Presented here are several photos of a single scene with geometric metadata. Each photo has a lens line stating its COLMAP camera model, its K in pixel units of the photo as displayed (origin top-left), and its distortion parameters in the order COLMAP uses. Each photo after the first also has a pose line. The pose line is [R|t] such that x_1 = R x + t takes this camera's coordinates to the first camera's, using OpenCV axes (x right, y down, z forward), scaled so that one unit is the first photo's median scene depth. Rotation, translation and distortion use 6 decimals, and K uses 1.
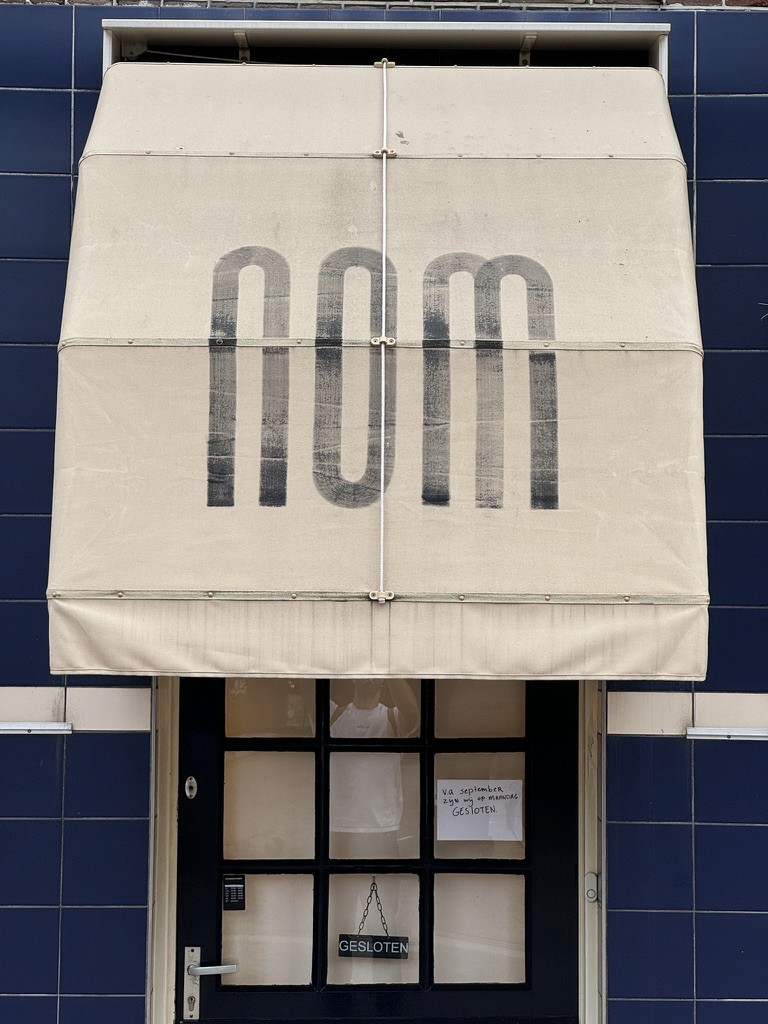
lens RADIAL K [[2277.1, 0, 384.0], [0, 2277.1, 512.0], [0, 0, 1]] dist [-0.358463, 8.410791]
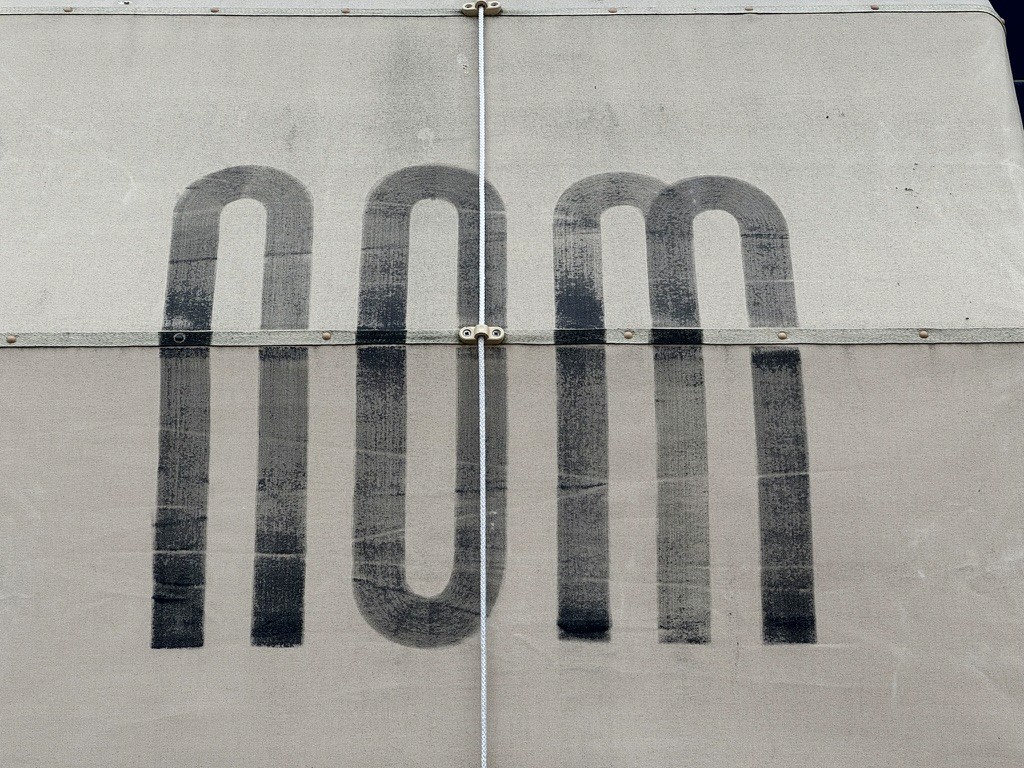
lens RADIAL K [[2277.1, 0, 512.0], [0, 2277.1, 384.0], [0, 0, 1]] dist [-0.358463, 8.410791]
pose [[0.999886, -0.012688, 0.008215, 0.002214], [0.013134, 0.998309, -0.056626, -0.032179], [-0.007483, 0.056728, 0.998362, 0.459827]]
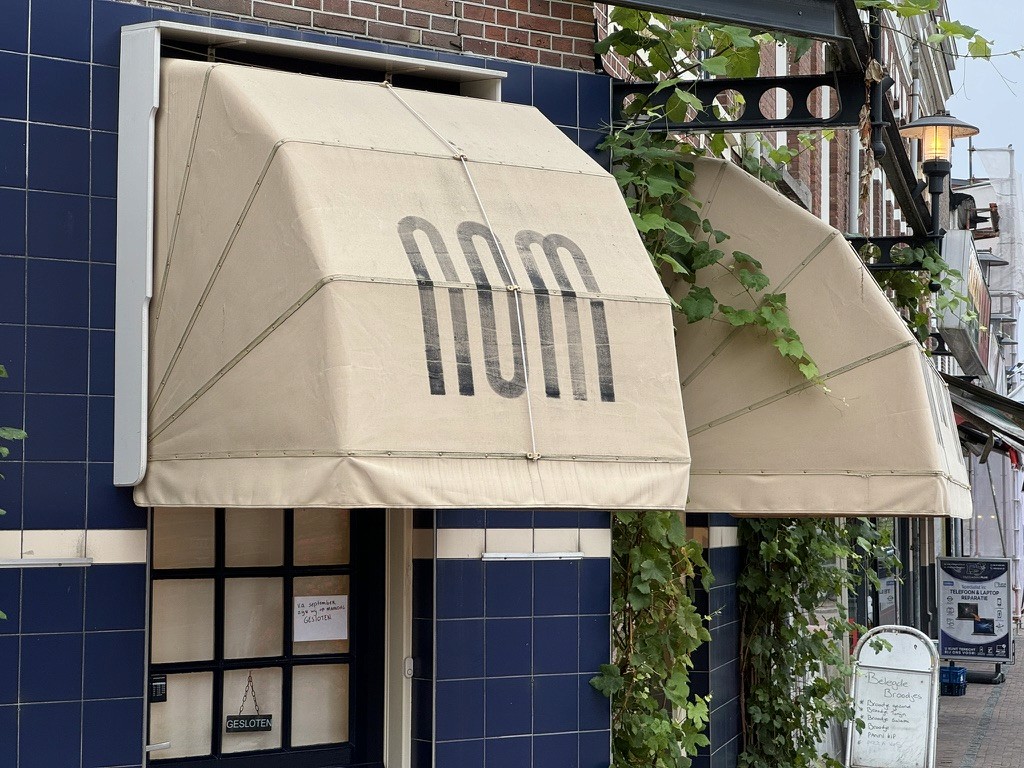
lens RADIAL K [[2277.1, 0, 512.0], [0, 2277.1, 384.0], [0, 0, 1]] dist [-0.358463, 8.410791]
pose [[0.806644, 0.026924, 0.590423, -0.893902], [-0.022411, 0.999637, -0.014967, 0.011399], [-0.590612, -0.001159, 0.806955, -0.221799]]
